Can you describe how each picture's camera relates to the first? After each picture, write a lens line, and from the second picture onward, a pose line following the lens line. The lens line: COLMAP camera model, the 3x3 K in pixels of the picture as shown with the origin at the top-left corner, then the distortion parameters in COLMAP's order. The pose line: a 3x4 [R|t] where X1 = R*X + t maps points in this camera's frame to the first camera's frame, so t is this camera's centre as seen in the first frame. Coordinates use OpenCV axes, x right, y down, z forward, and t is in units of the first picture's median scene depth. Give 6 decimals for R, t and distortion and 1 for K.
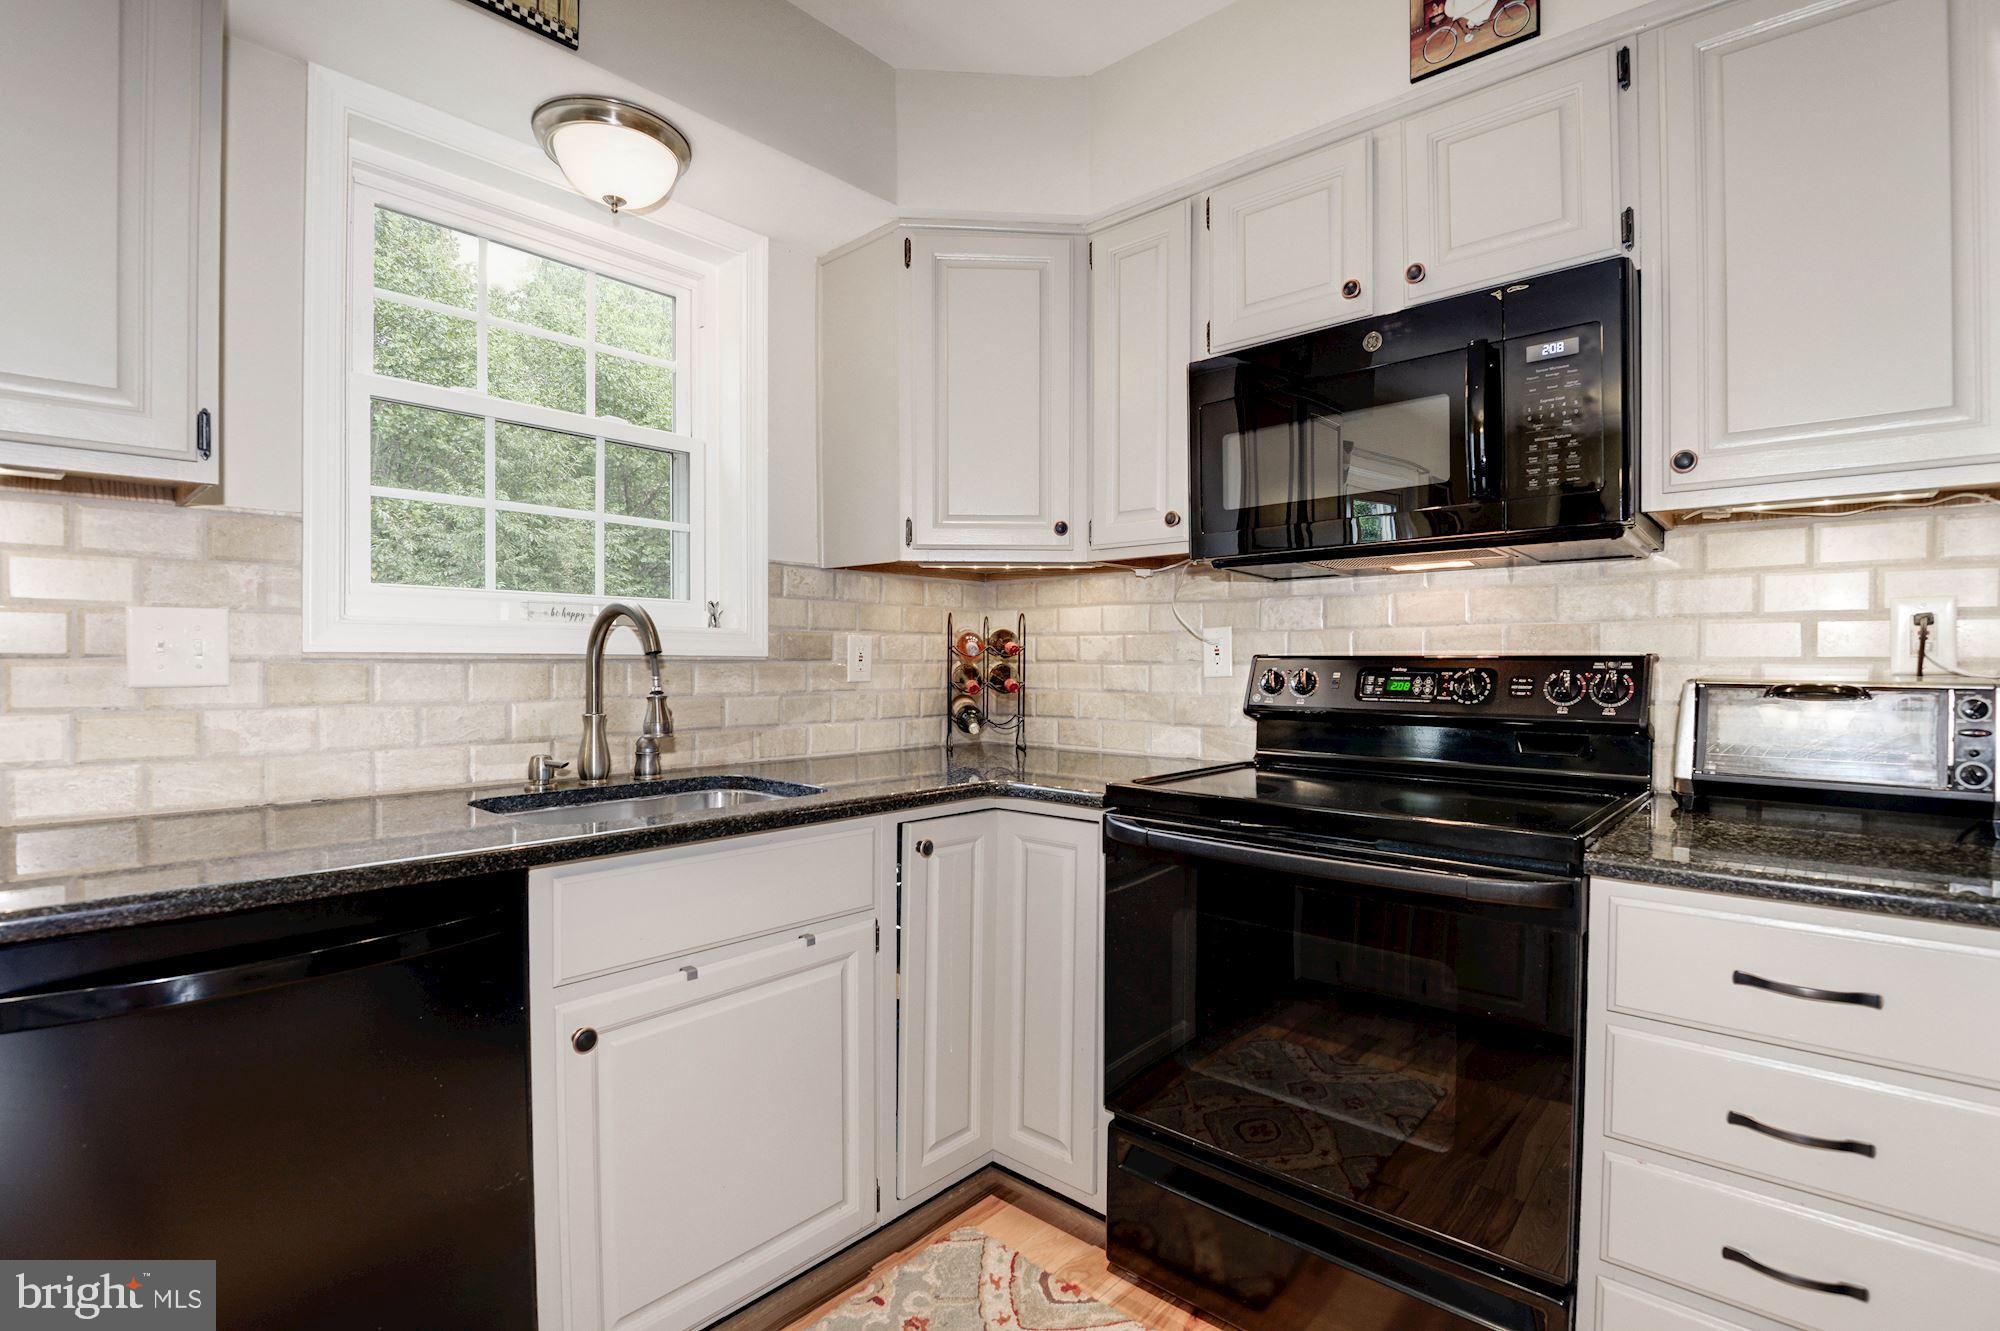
lens RADIAL K [[935.1, 0, 1005.9], [0, 935.1, 673.3], [0, 0, 1]] dist [-0.000604, -0.000567]
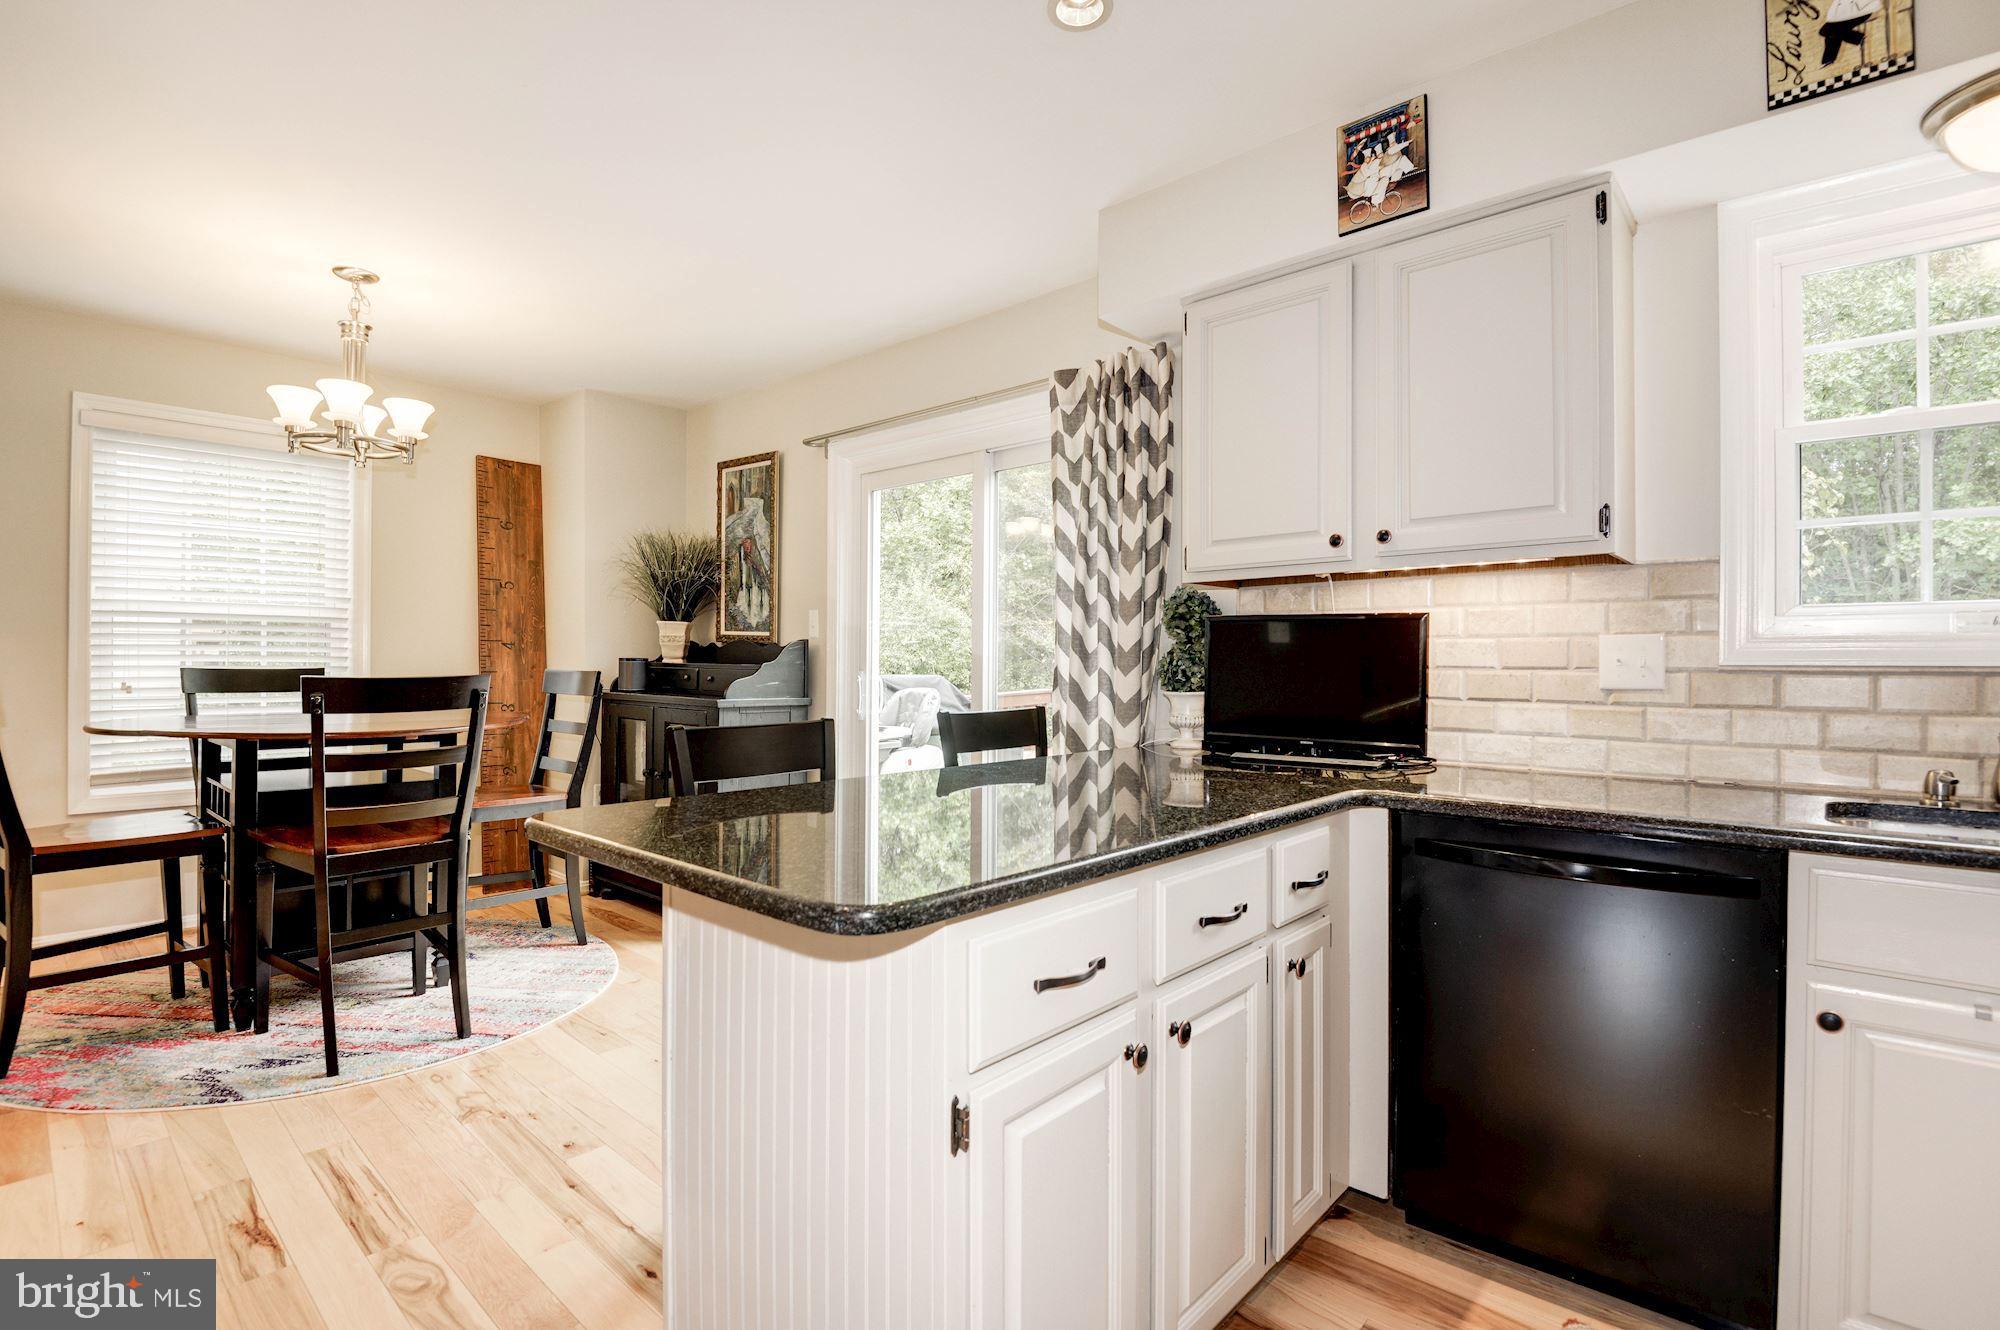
lens RADIAL K [[919.7, 0, 1020.1], [0, 919.7, 657.9], [0, 0, 1]] dist [-0.000295, -0.014731]
pose [[0.015108, -0.010027, -0.999836, 0.431150], [-0.018588, 0.999774, -0.010307, -0.001481], [0.999713, 0.018741, 0.014918, 0.026514]]
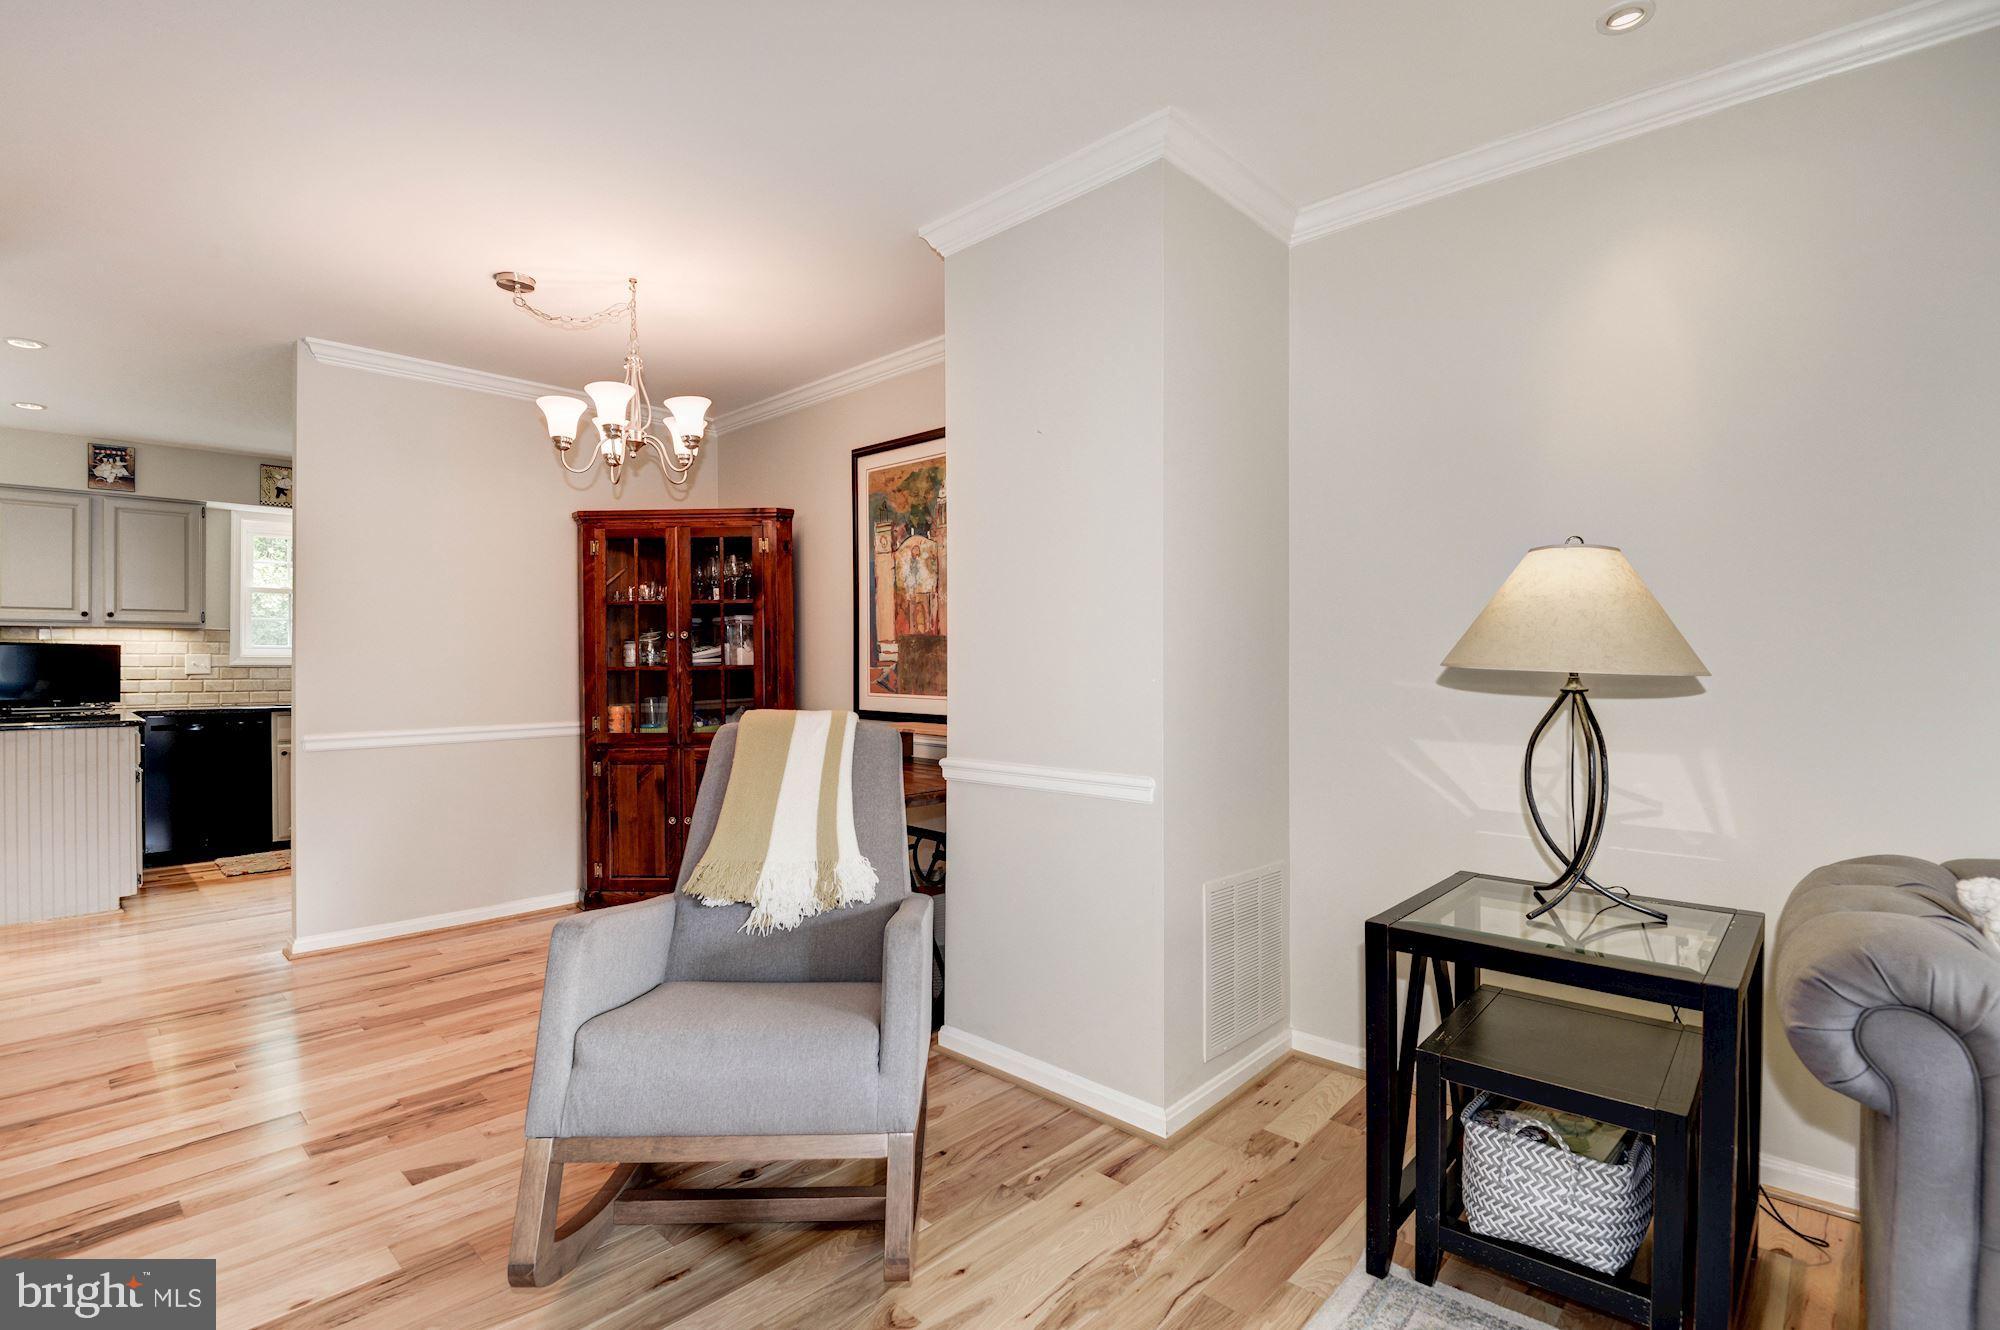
lens RADIAL K [[924.5, 0, 1035.2], [0, 924.5, 662.7], [0, 0, 1]] dist [-0.003150, -0.018767]
pose [[0.999993, -0.003623, 0.001052, 2.269790], [0.003636, 0.999918, -0.012301, 0.023592], [-0.001007, 0.012305, 0.999924, -2.440285]]
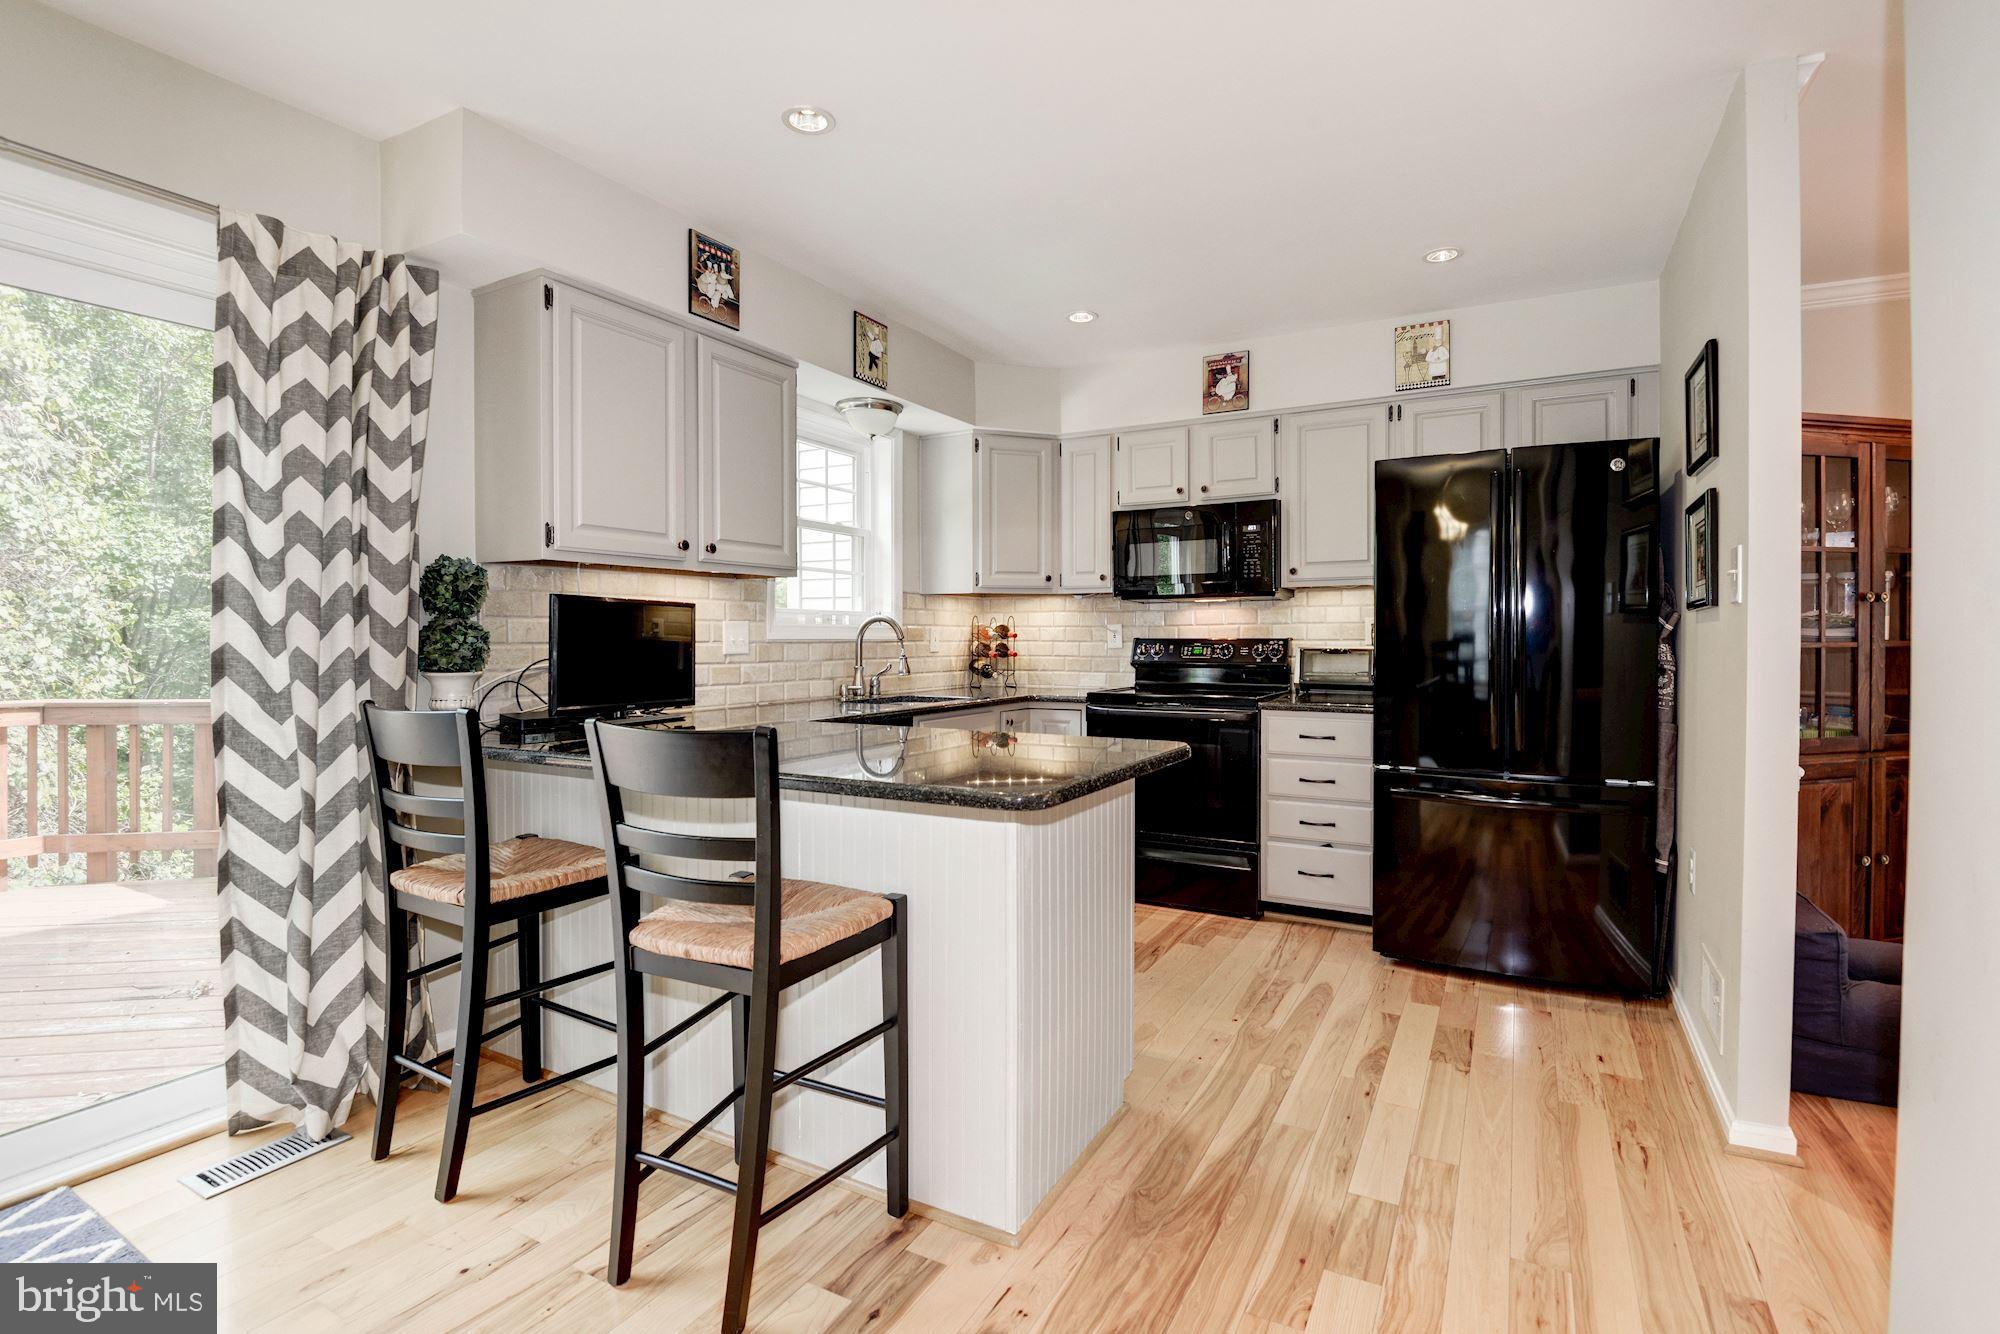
lens RADIAL K [[930.3, 0, 1026.3], [0, 930.3, 647.9], [0, 0, 1]] dist [0.000067, -0.018442]
pose [[0.969447, -0.005589, 0.245238, -0.619134], [0.005941, 0.999982, -0.000695, 0.004970], [-0.245230, 0.002131, 0.969463, -1.259225]]
